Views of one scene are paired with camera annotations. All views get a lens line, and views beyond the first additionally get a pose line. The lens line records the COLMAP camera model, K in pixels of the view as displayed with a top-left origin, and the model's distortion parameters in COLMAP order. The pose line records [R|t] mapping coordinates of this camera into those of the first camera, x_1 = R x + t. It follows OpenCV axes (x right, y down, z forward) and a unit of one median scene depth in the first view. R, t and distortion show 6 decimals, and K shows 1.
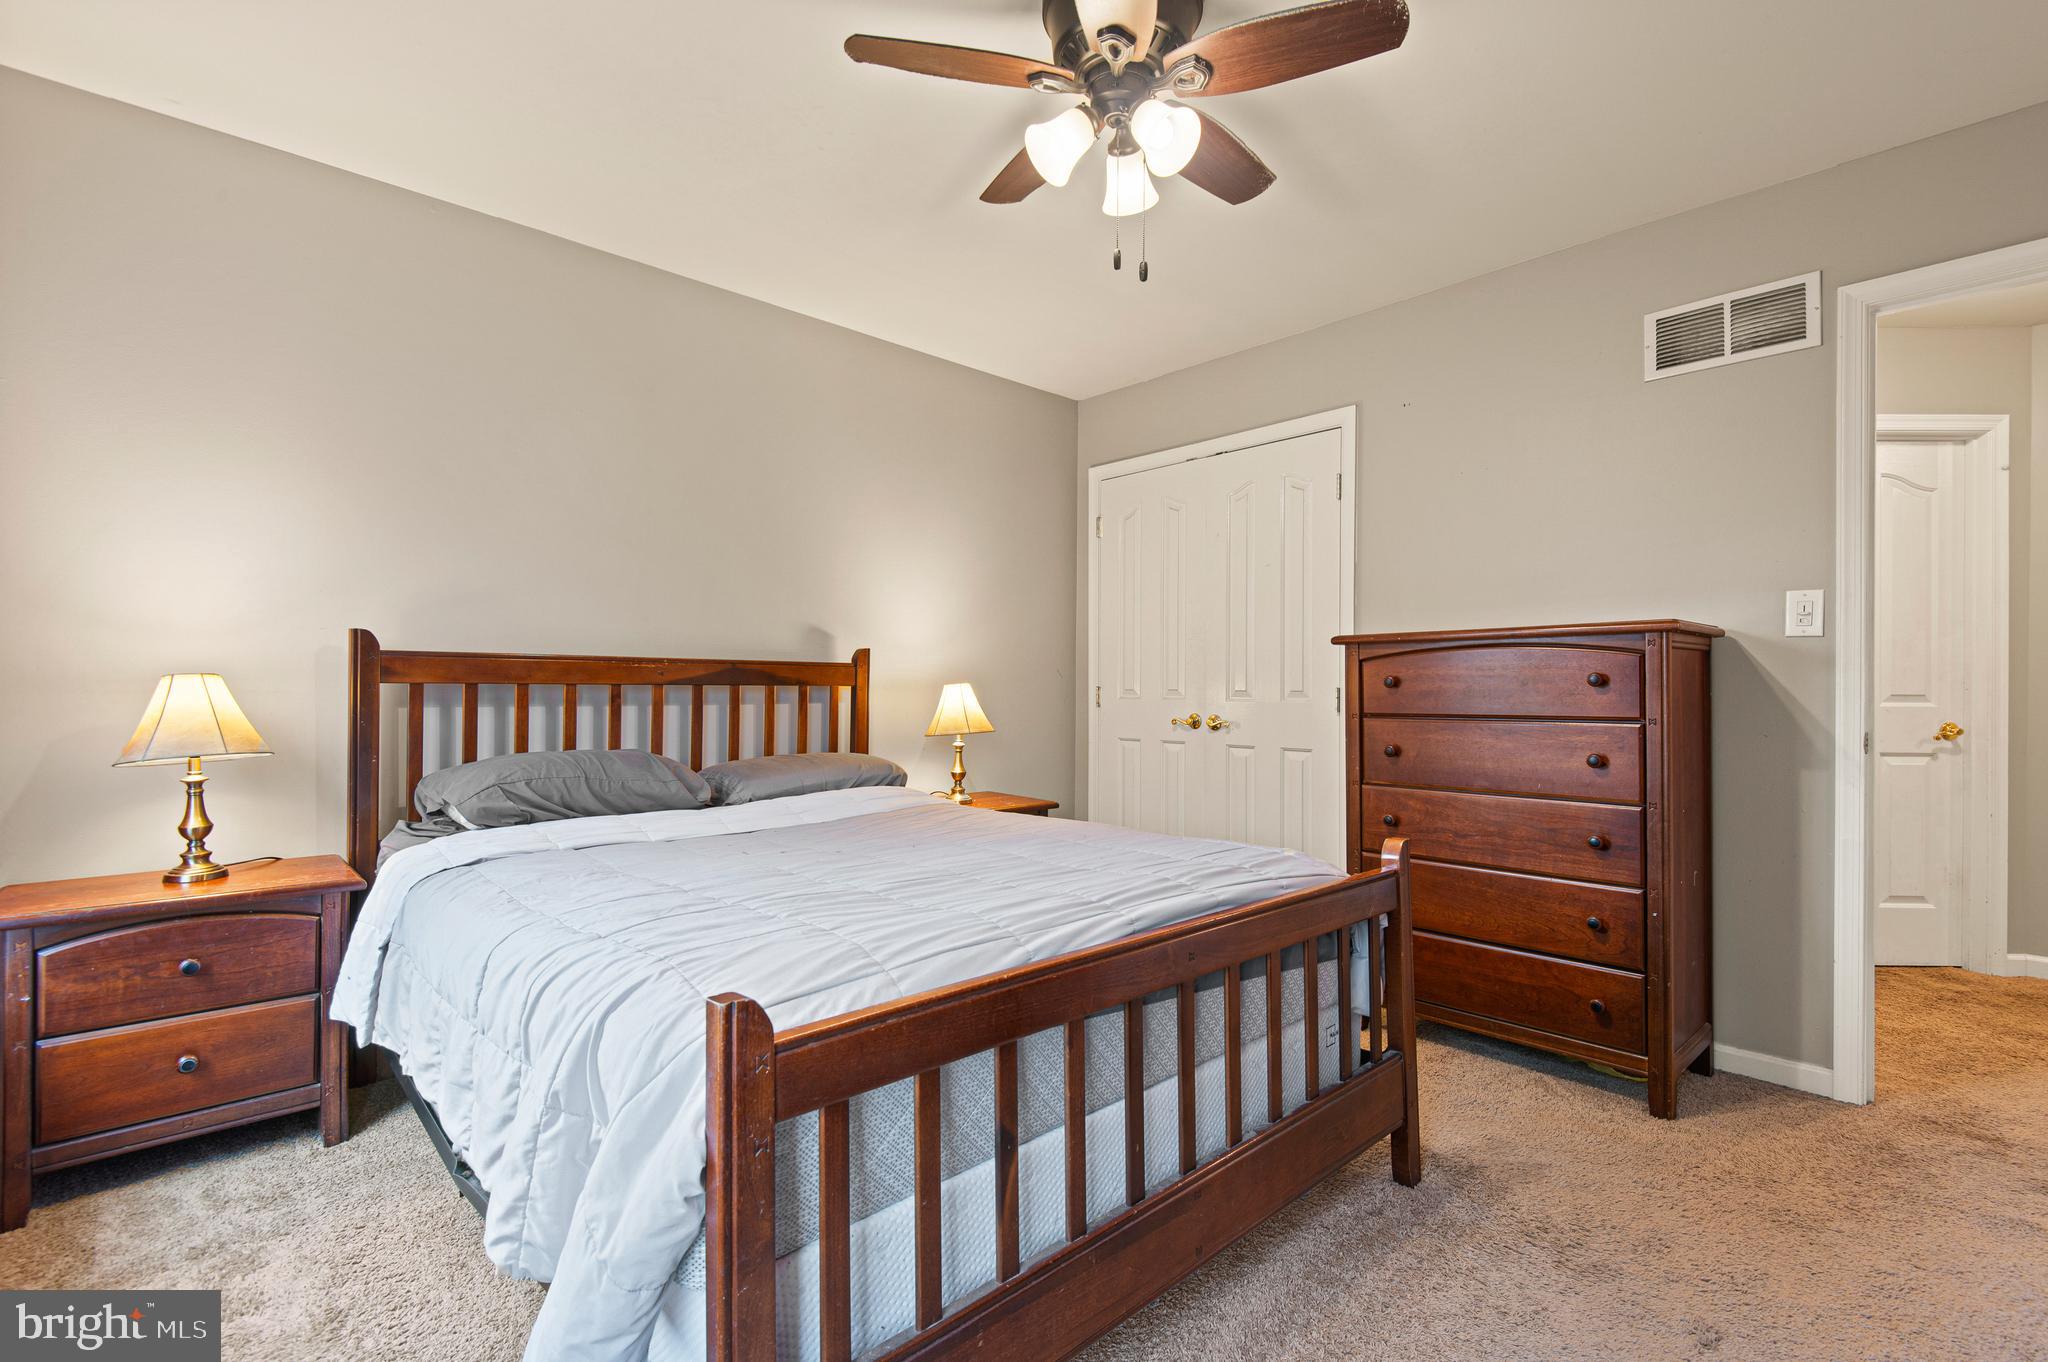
lens RADIAL K [[935.7, 0, 1036.8], [0, 935.7, 685.7], [0, 0, 1]] dist [0.032544, -0.019088]
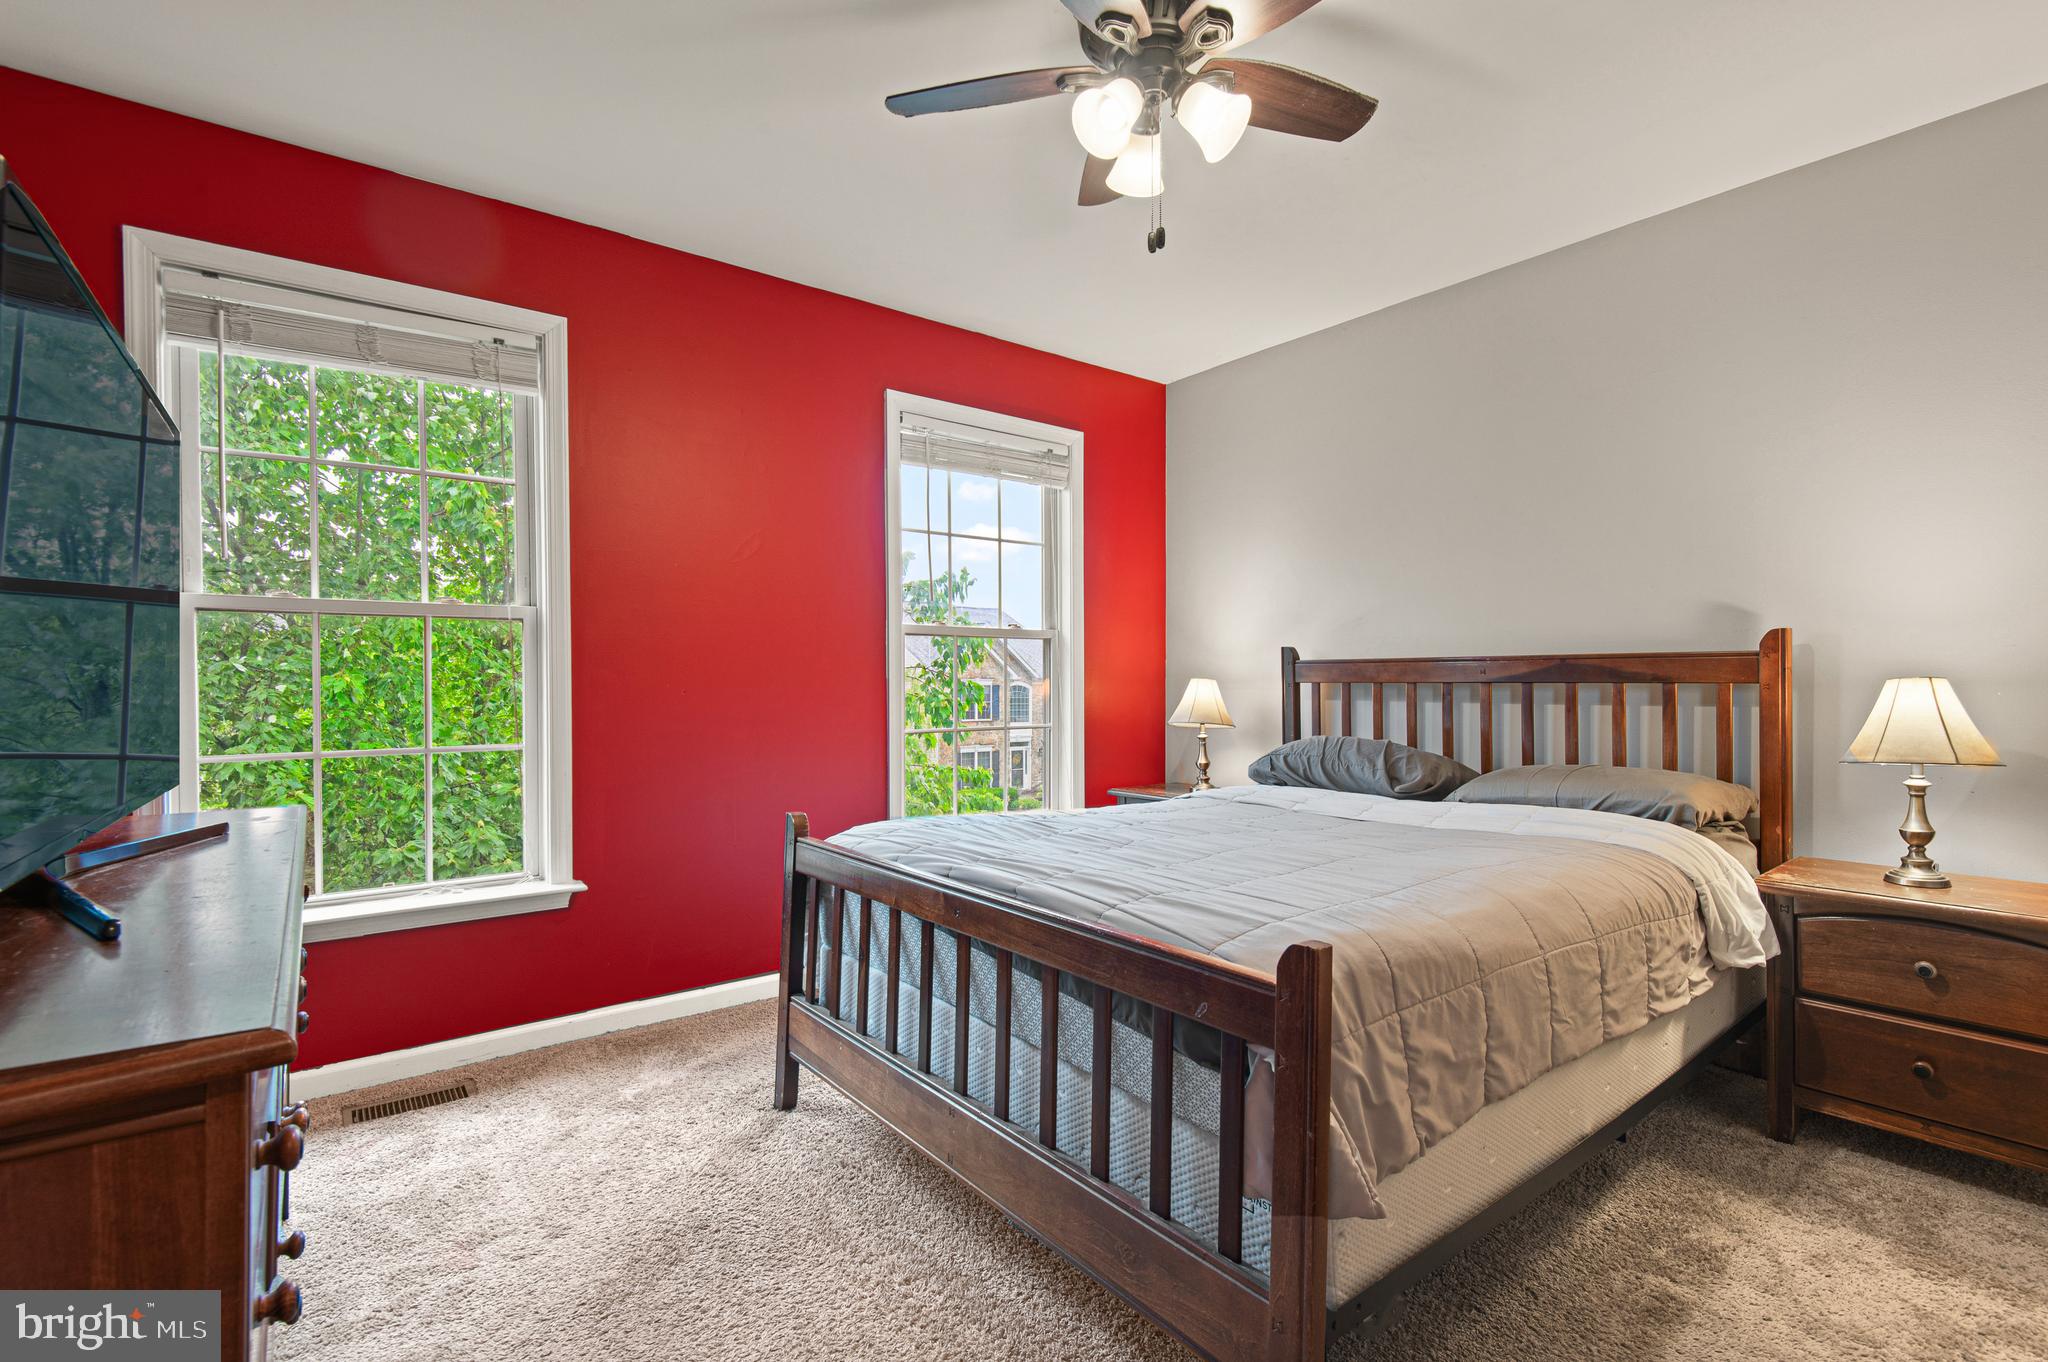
lens RADIAL K [[935.7, 0, 1036.8], [0, 935.7, 685.7], [0, 0, 1]] dist [0.032544, -0.019088]
pose [[-0.093120, -0.004069, -0.995647, 0.634413], [-0.002613, 0.999989, -0.003842, 0.006705], [0.995651, 0.002244, -0.093129, 0.586139]]
